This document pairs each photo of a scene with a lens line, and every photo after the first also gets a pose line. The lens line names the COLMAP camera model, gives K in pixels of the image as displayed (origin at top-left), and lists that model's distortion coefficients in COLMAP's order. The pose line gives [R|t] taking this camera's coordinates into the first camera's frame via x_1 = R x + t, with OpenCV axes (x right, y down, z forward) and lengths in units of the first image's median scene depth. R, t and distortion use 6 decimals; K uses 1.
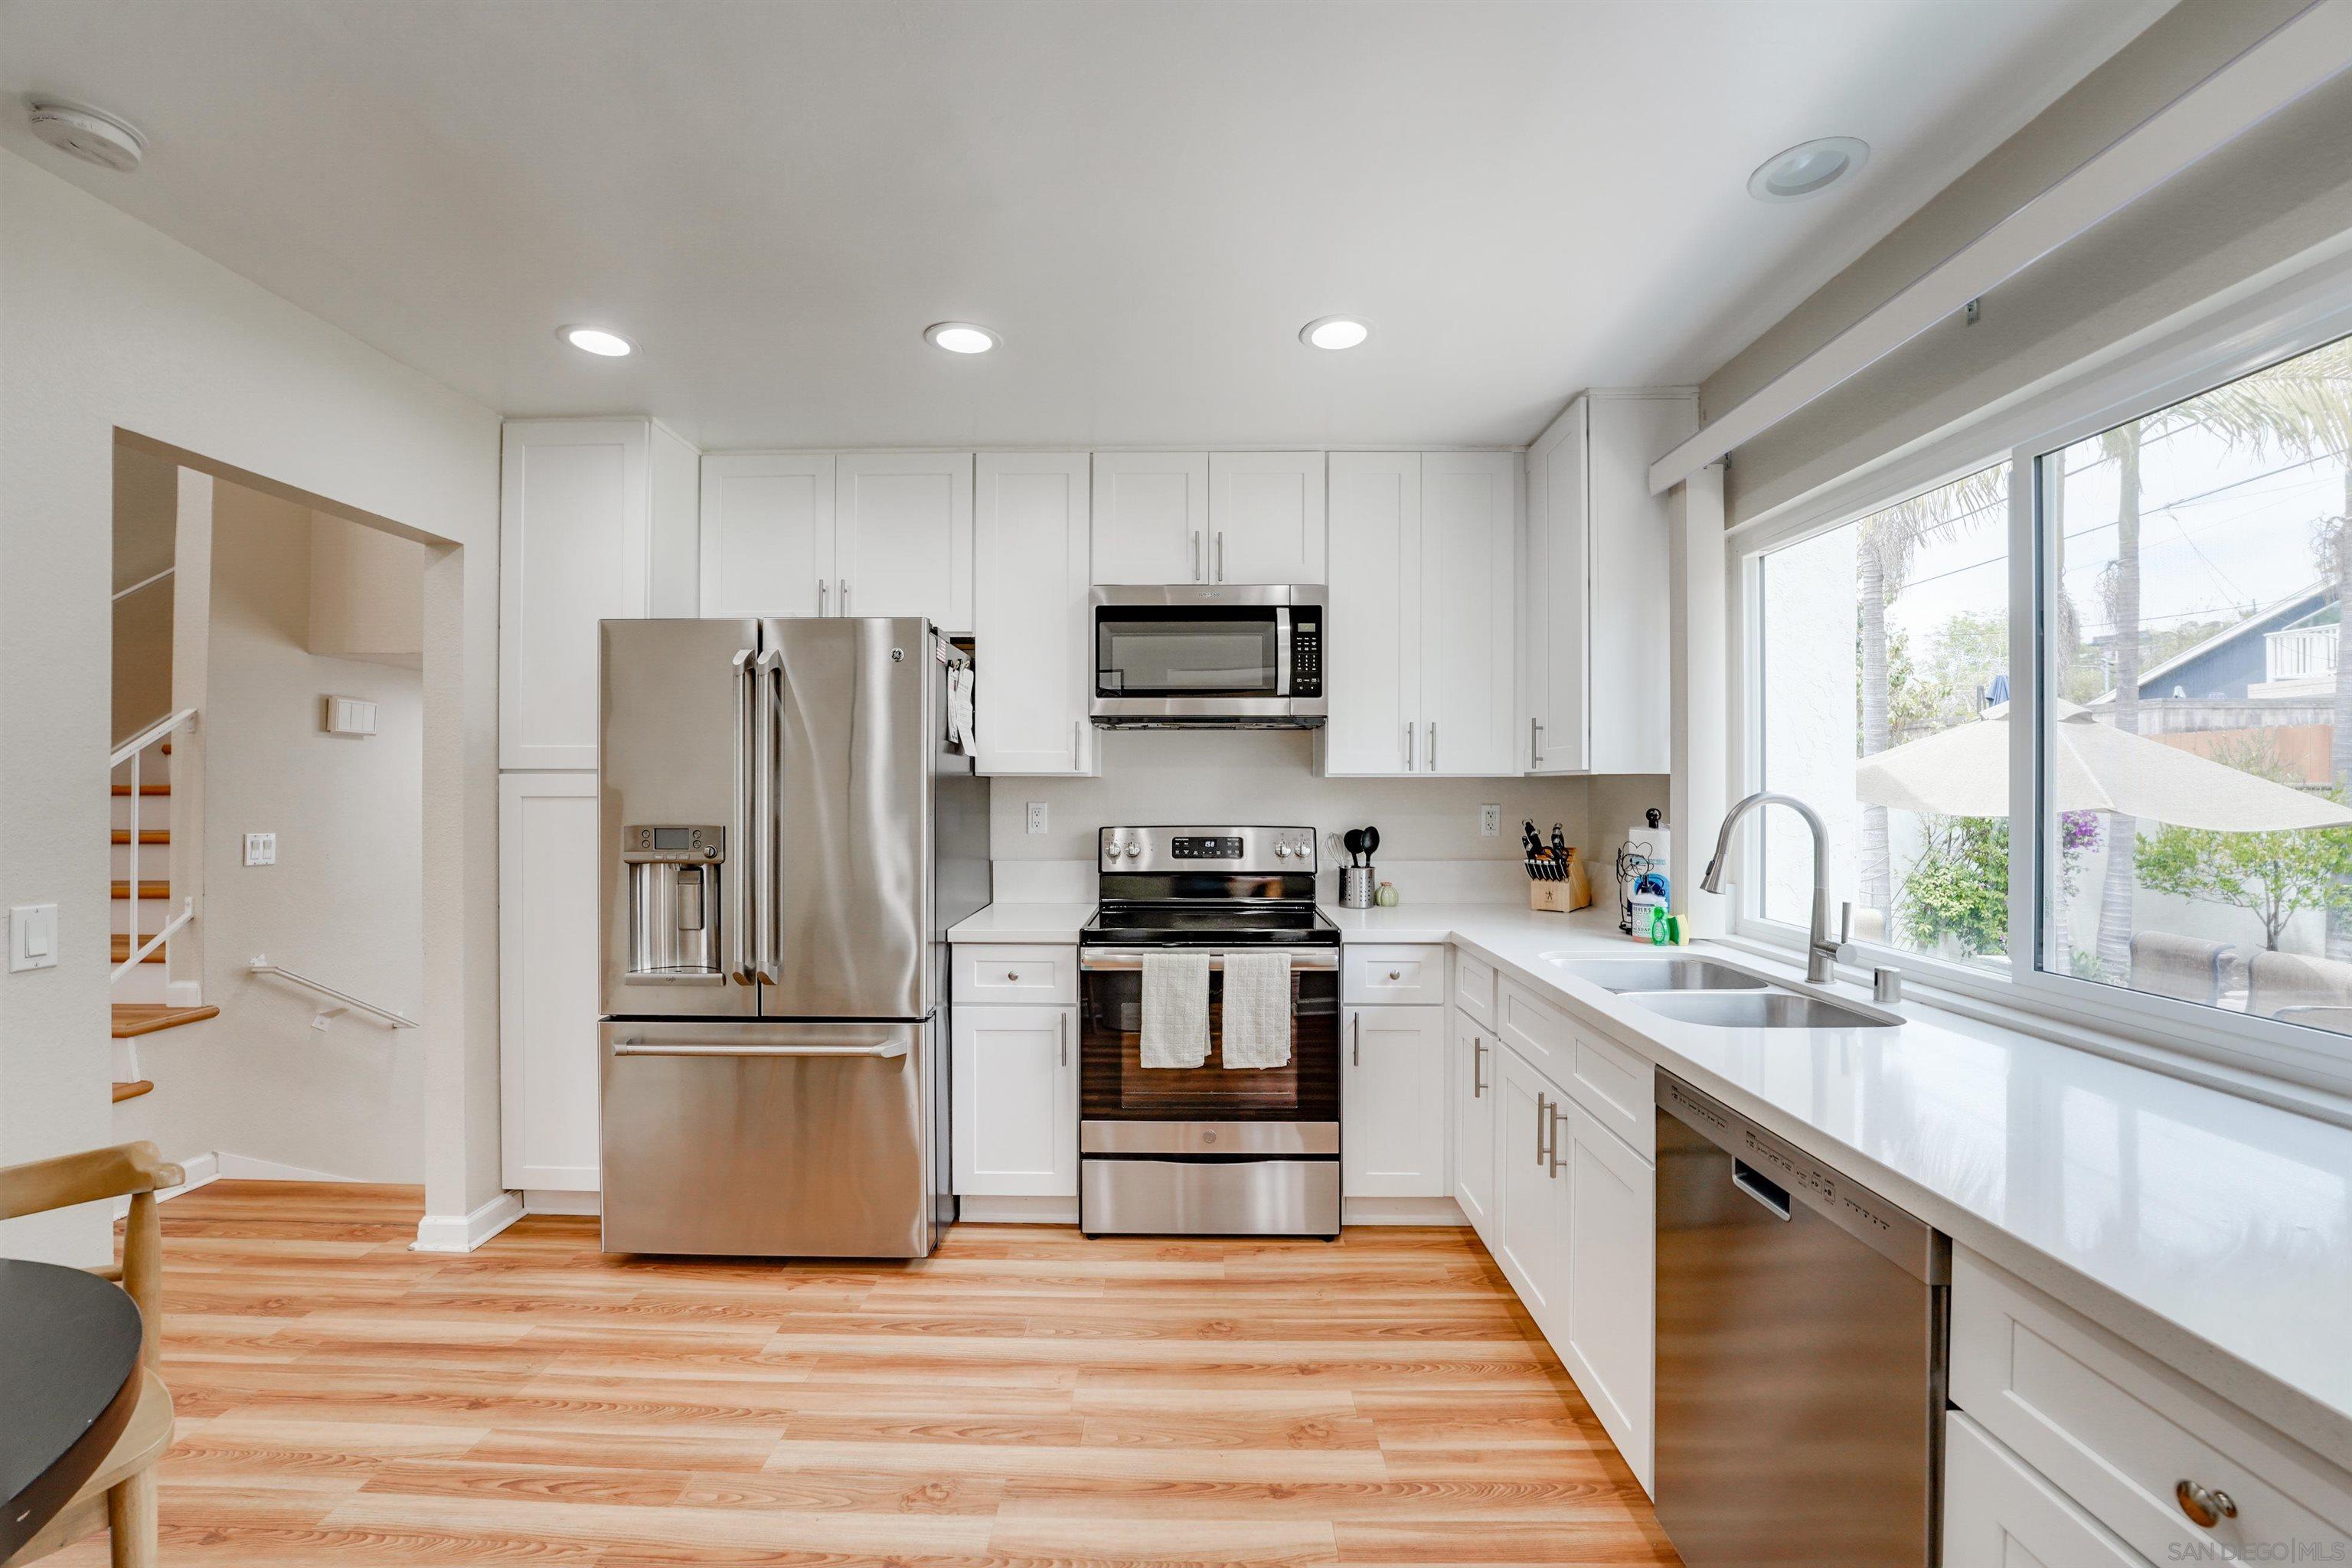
lens RADIAL K [[963.2, 0, 1171.3], [0, 963.2, 783.6], [0, 0, 1]] dist [-0.026138, 0.002303]
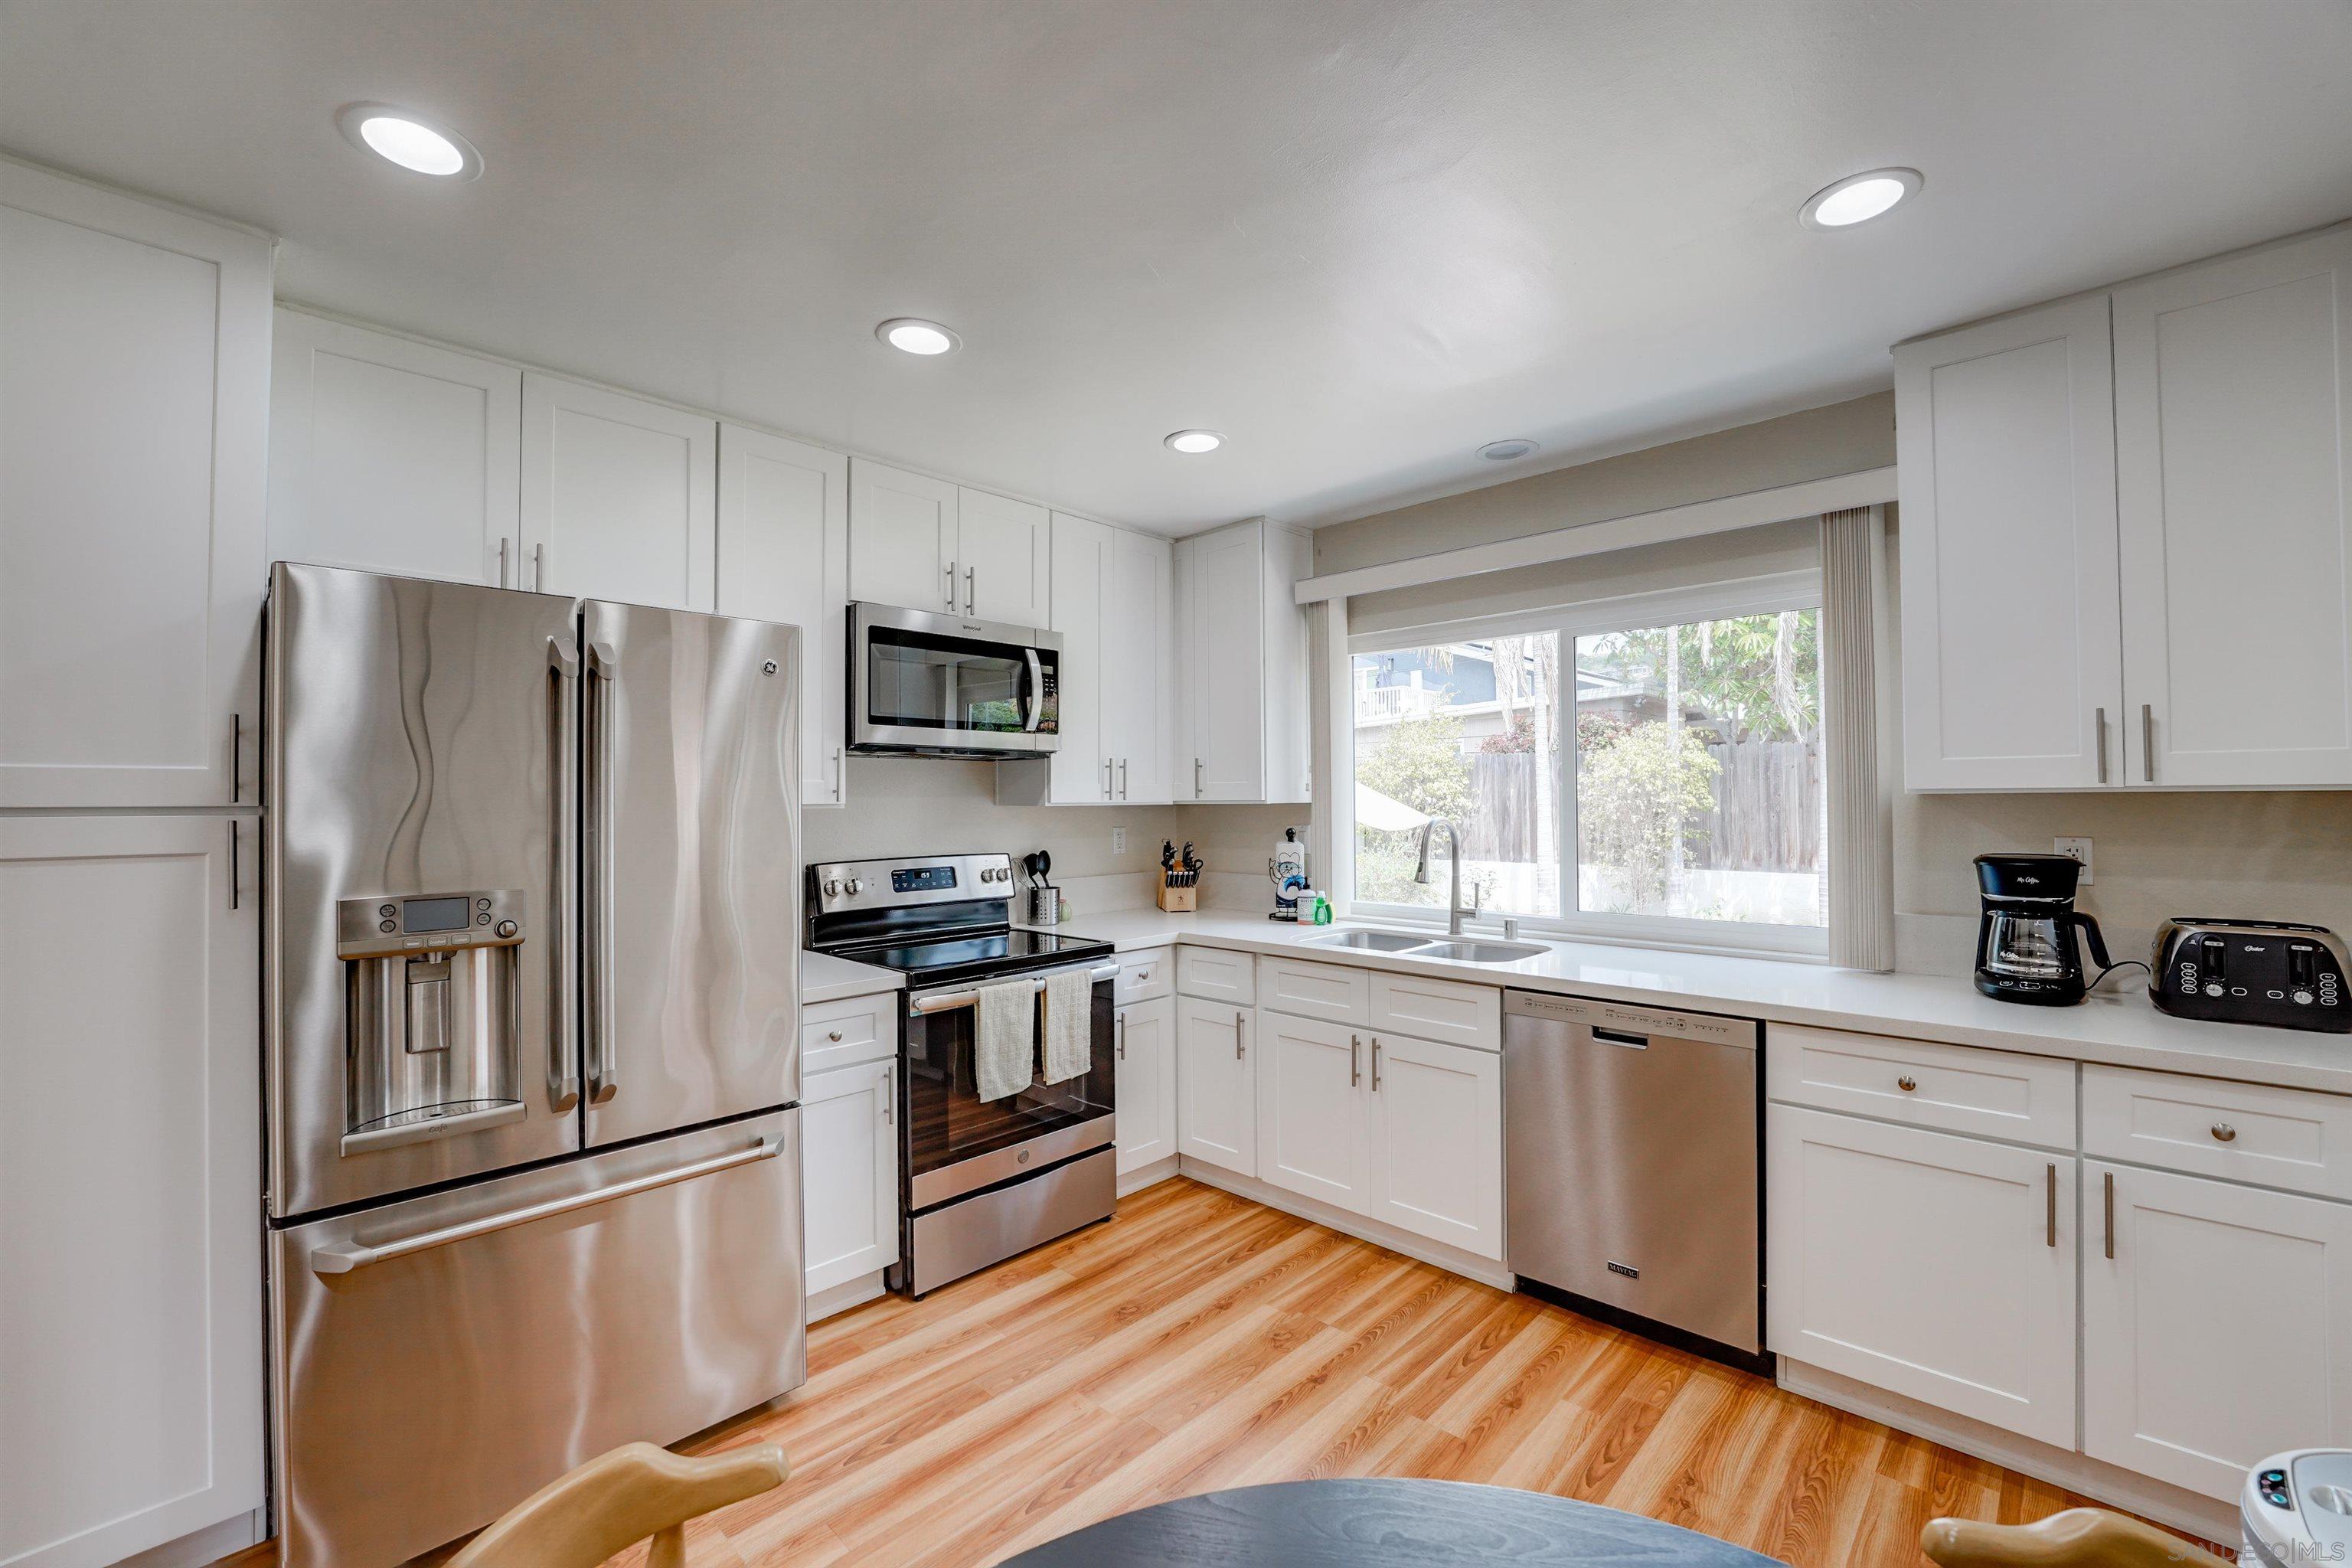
lens RADIAL K [[963.2, 0, 1171.2], [0, 963.2, 783.9], [0, 0, 1]] dist [-0.026138, 0.002303]
pose [[0.680895, 0.007695, 0.732340, -0.614244], [0.004667, 0.999879, -0.014845, -0.017656], [-0.732366, 0.013525, 0.680777, 0.174308]]
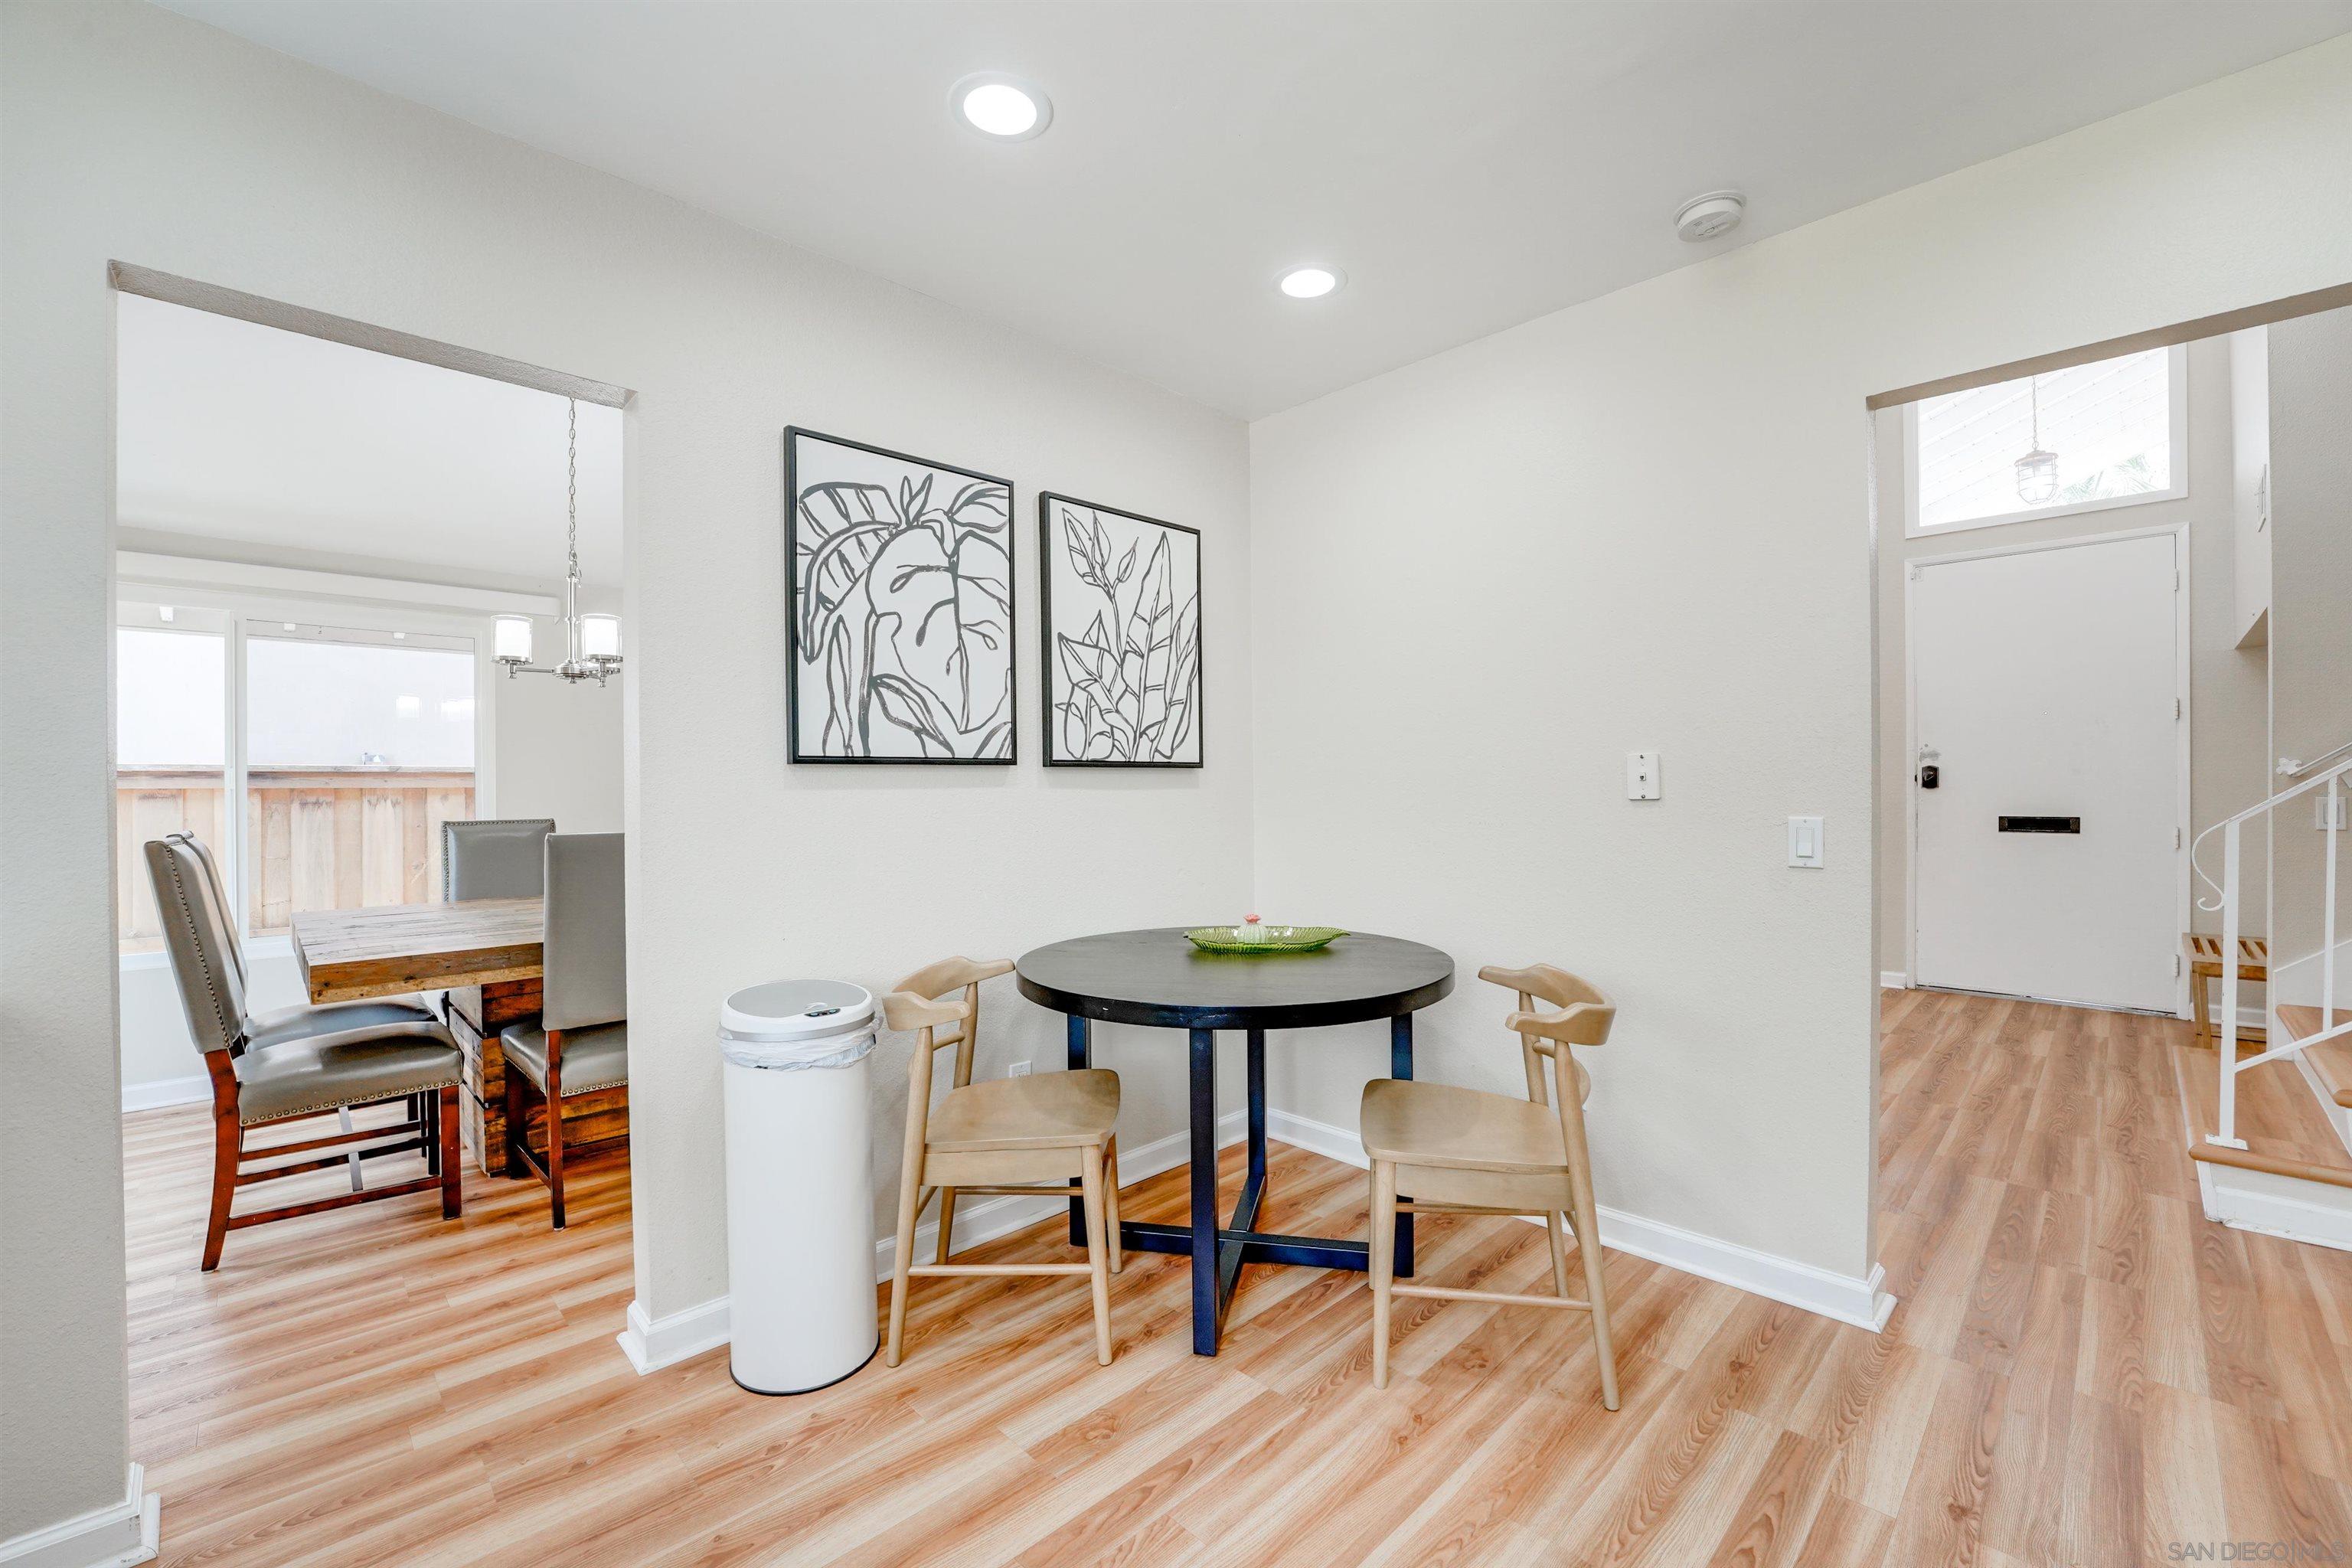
lens RADIAL K [[963.2, 0, 1180.0], [0, 963.2, 781.9], [0, 0, 1]] dist [-0.026138, 0.002303]
pose [[-0.696788, 0.004622, -0.717262, 0.173540], [0.011369, 0.999925, -0.004601, 0.049421], [0.717187, -0.011360, -0.696788, 0.790762]]
